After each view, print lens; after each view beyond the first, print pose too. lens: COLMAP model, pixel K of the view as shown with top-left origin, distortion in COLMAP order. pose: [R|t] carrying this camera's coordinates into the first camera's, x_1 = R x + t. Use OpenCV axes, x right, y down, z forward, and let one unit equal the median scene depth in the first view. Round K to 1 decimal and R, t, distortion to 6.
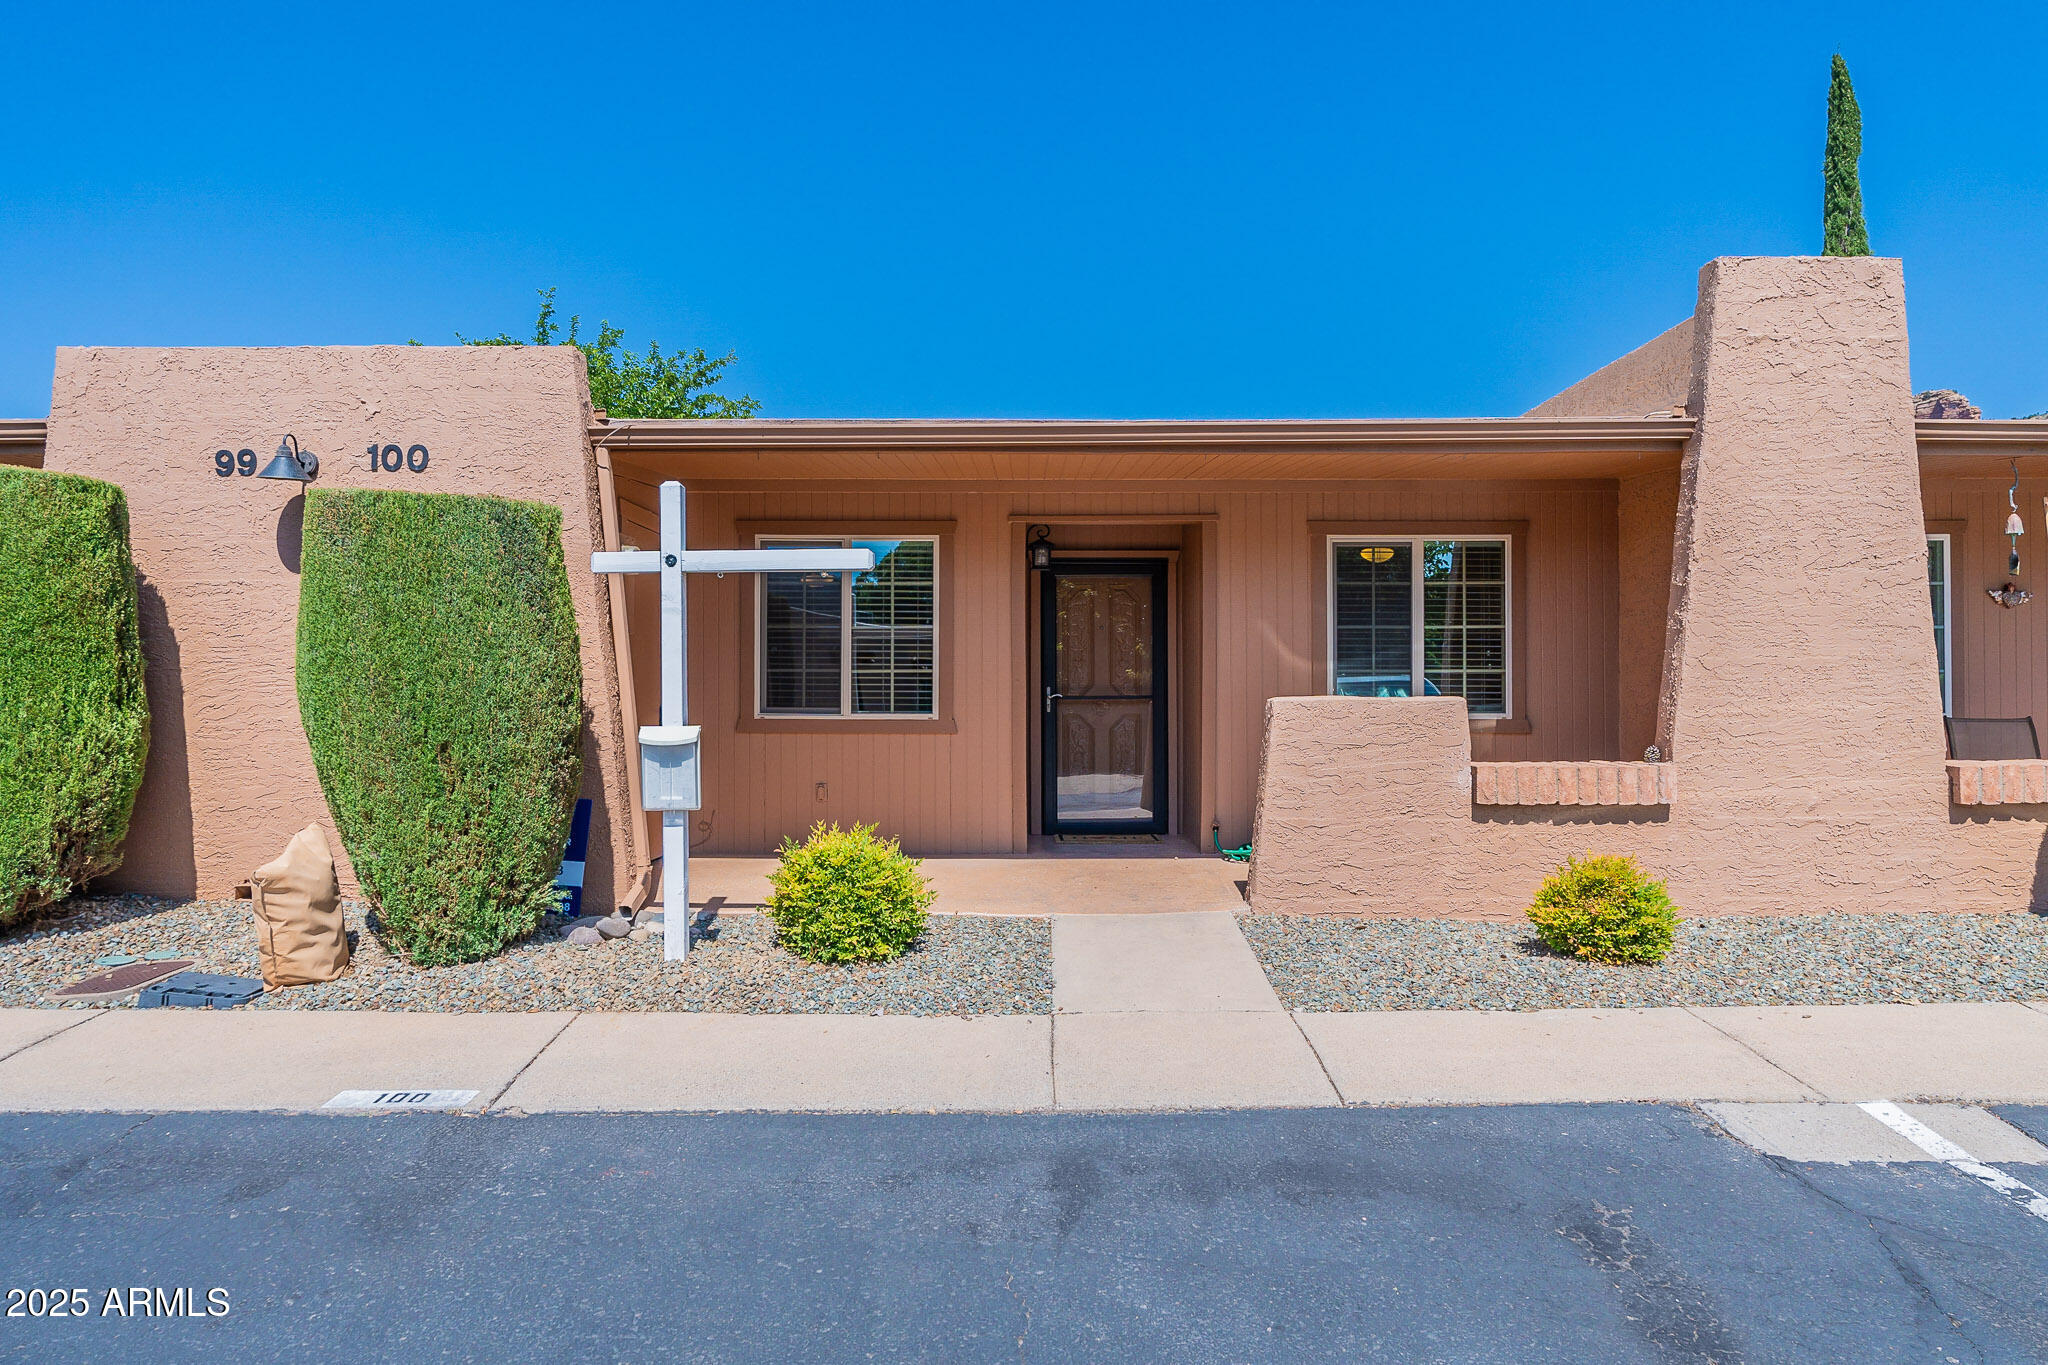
lens RADIAL K [[1254.6, 0, 1018.2], [0, 1254.6, 686.2], [0, 0, 1]] dist [-0.004136, 0.001685]
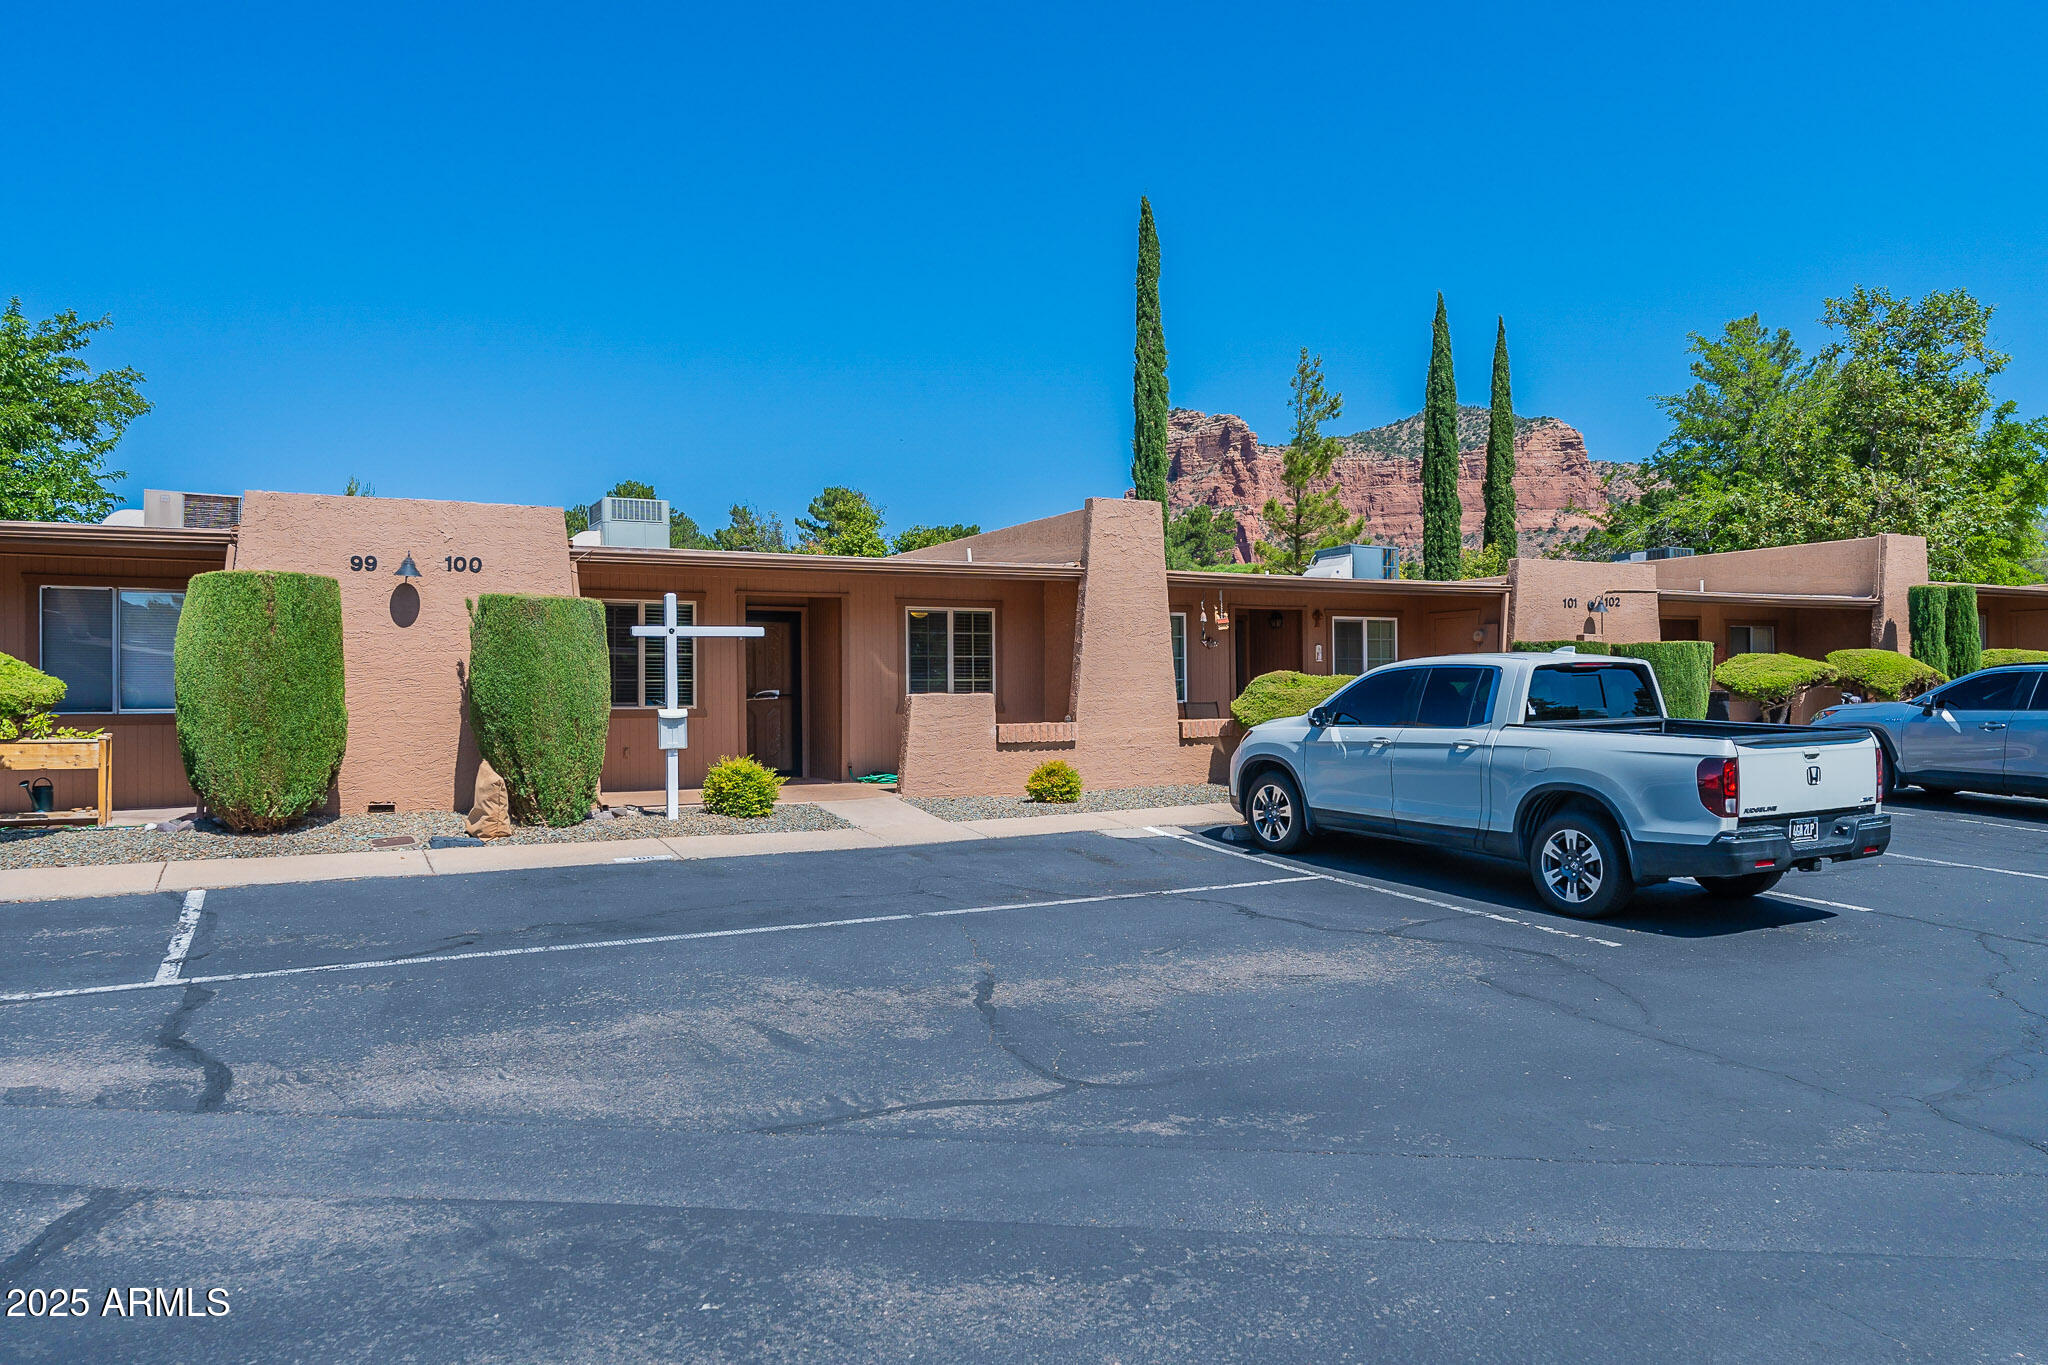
lens RADIAL K [[1399.1, 0, 1024.2], [0, 1399.1, 681.4], [0, 0, 1]] dist [-0.000627, 0.000148]
pose [[0.882493, -0.001695, 0.470323, -0.729536], [0.002778, 0.999995, -0.001608, -0.008168], [-0.470318, 0.002726, 0.882493, -1.153065]]
